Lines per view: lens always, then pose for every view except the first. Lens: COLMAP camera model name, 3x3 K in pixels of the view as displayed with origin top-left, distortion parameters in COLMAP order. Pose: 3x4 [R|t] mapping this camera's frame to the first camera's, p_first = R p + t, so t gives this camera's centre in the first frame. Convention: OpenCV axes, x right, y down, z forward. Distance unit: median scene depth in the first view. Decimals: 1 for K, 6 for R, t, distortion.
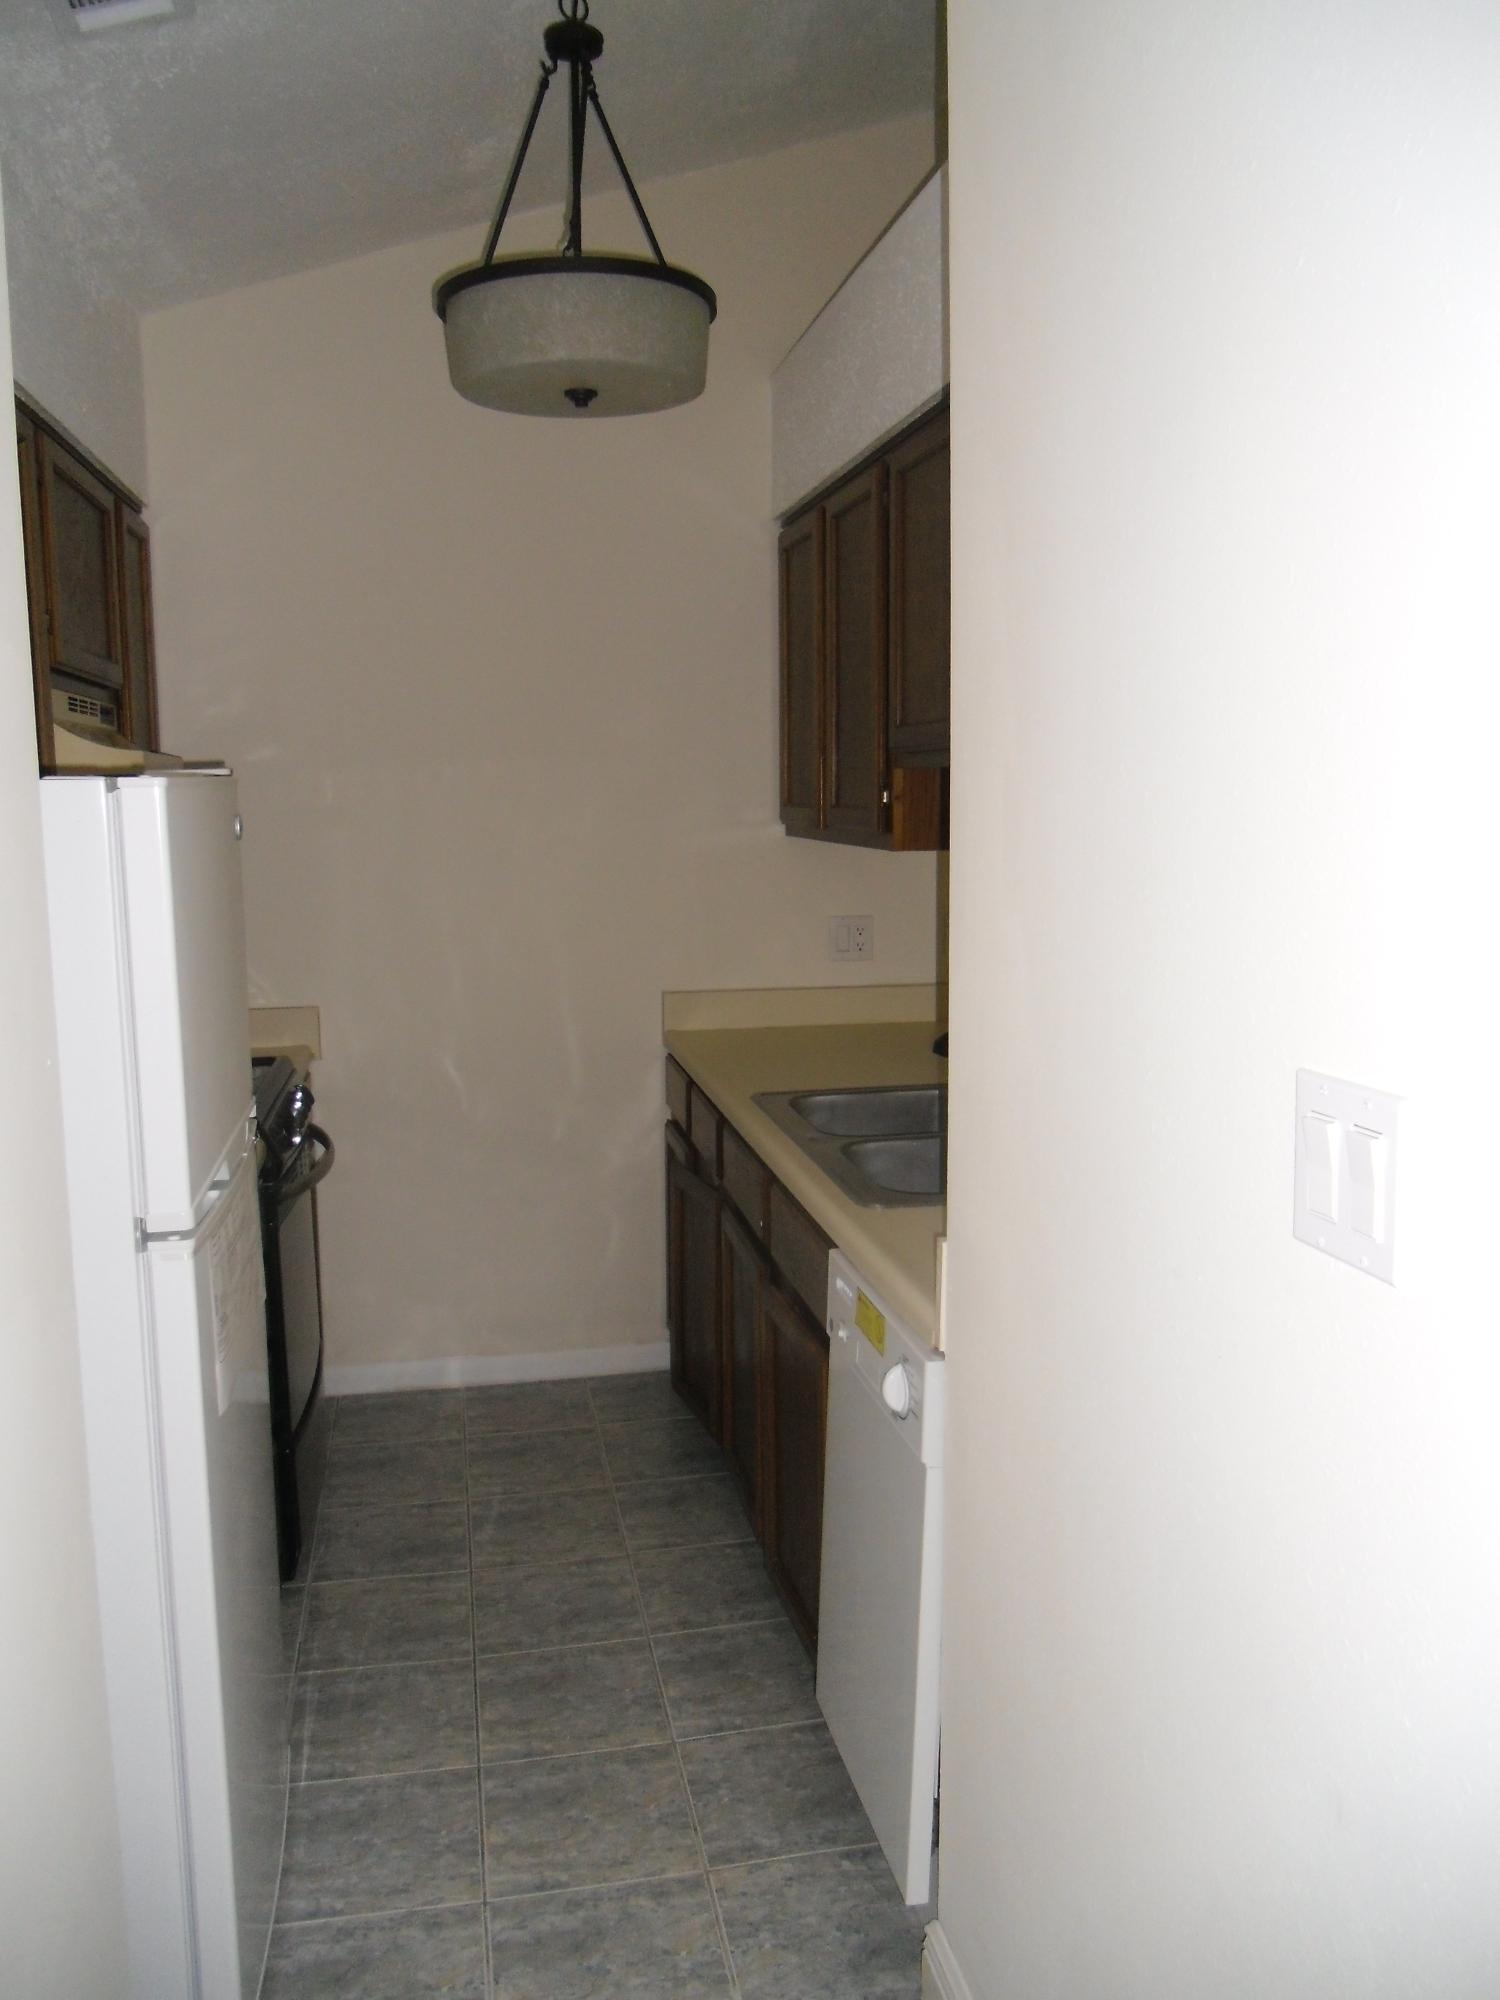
lens RADIAL K [[1560.6, 0, 750.0], [0, 1560.6, 1000.0], [0, 0, 1]] dist [0.001201, 0.008871]
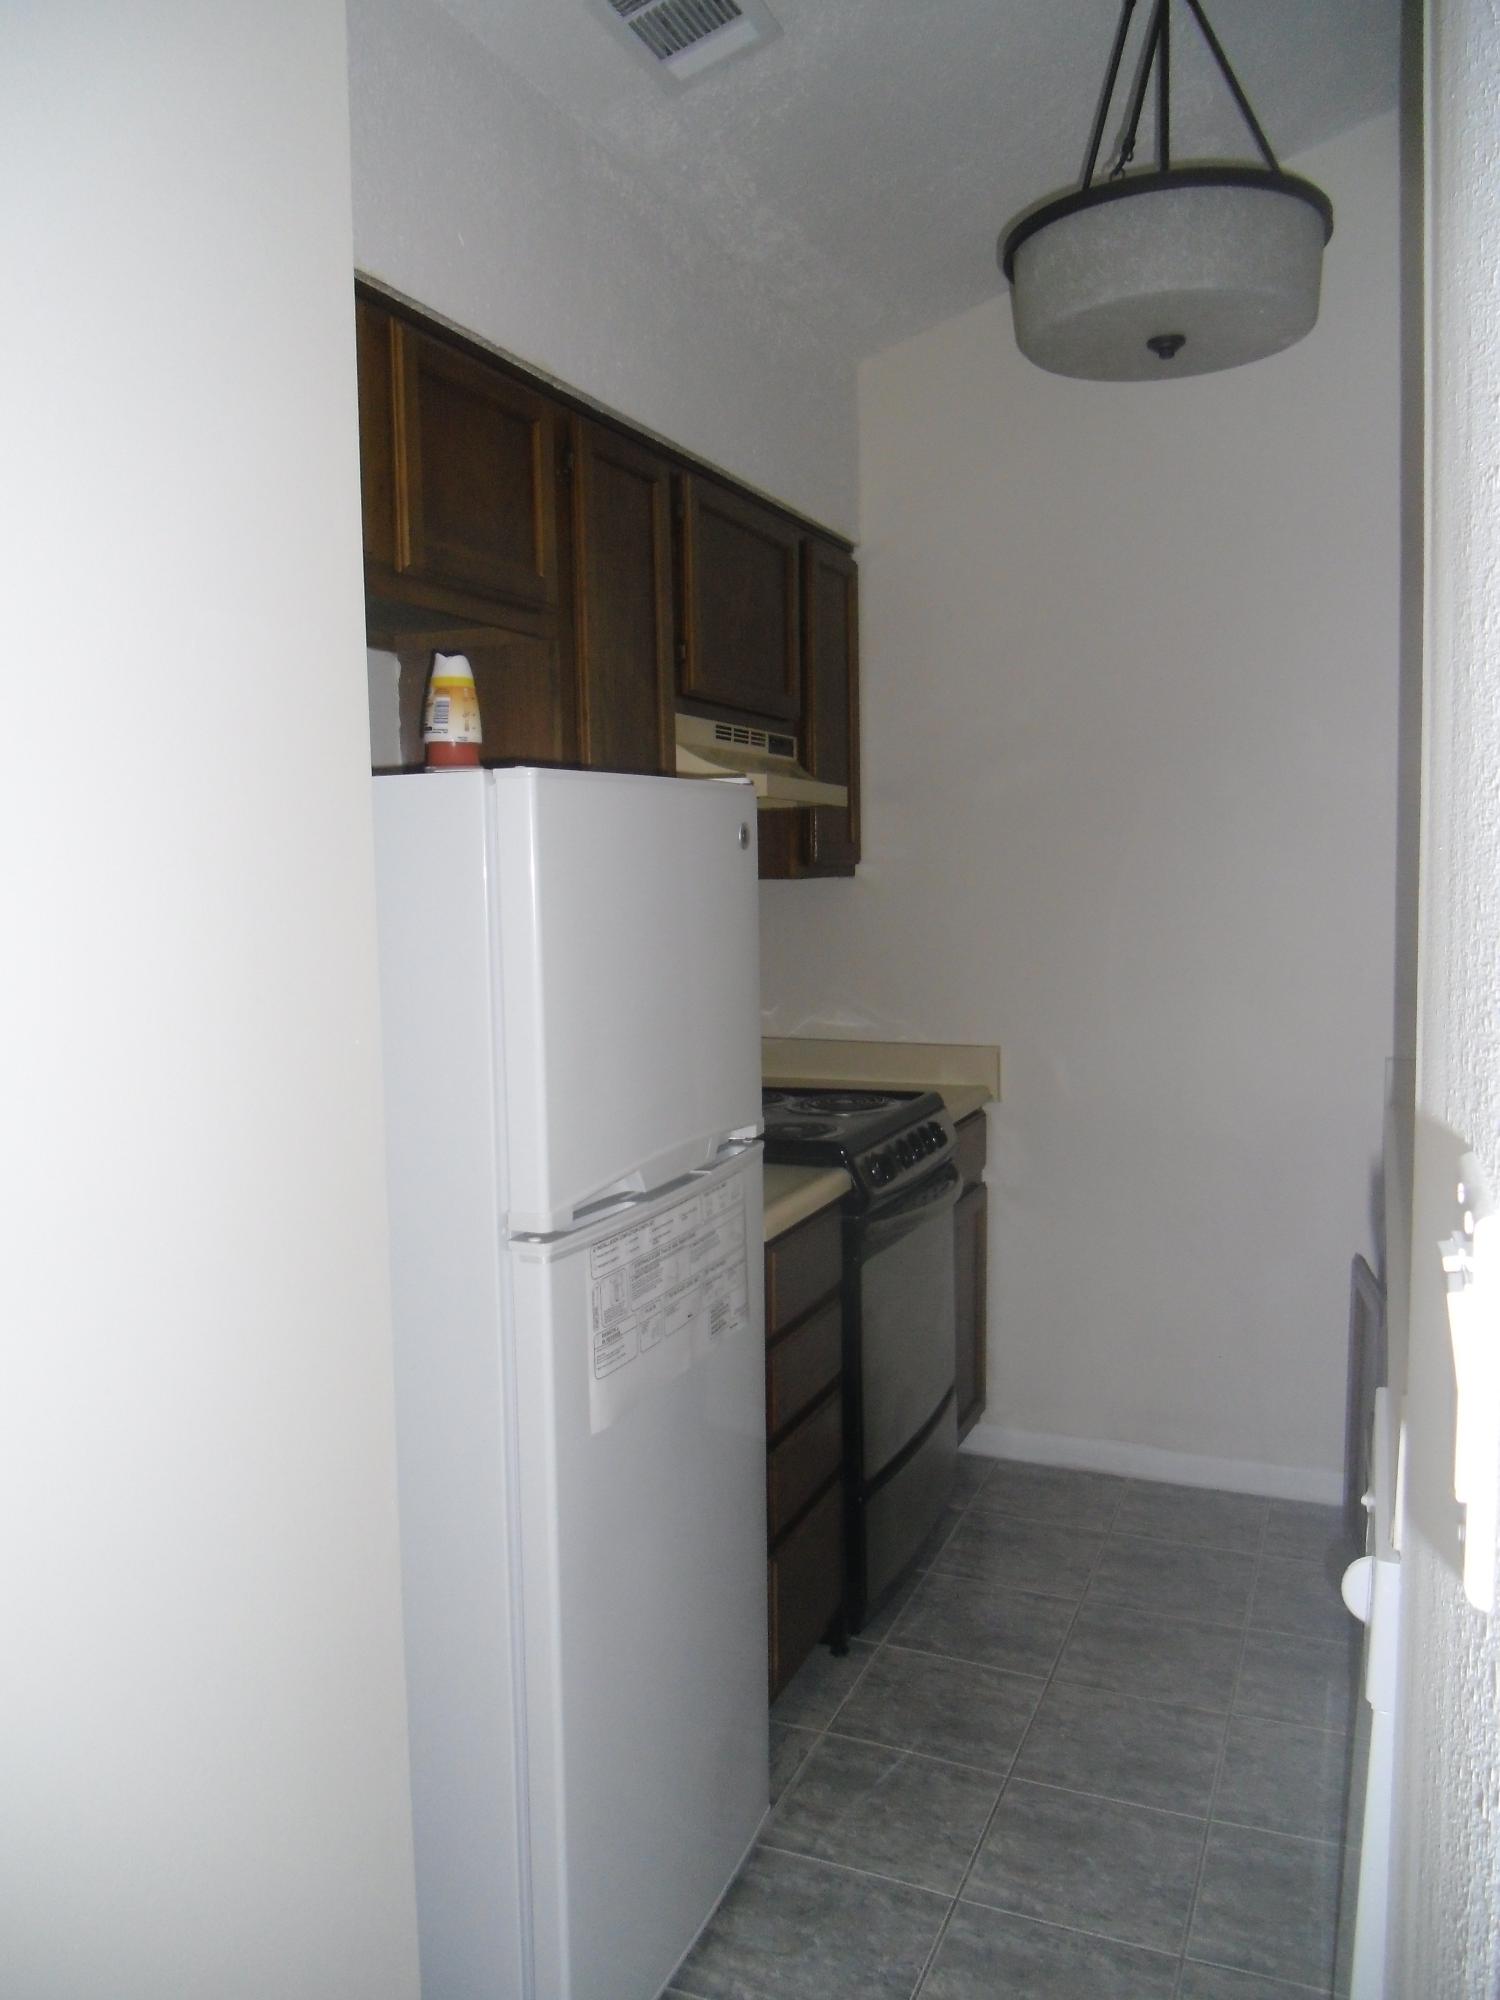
lens RADIAL K [[1566.1, 0, 750.0], [0, 1566.1, 1000.0], [0, 0, 1]] dist [-0.020405, 0.014011]
pose [[0.831137, 0.052988, -0.553537, 0.187002], [-0.075732, 0.996961, -0.018278, 0.006832], [0.550886, 0.057112, 0.832624, 0.167233]]
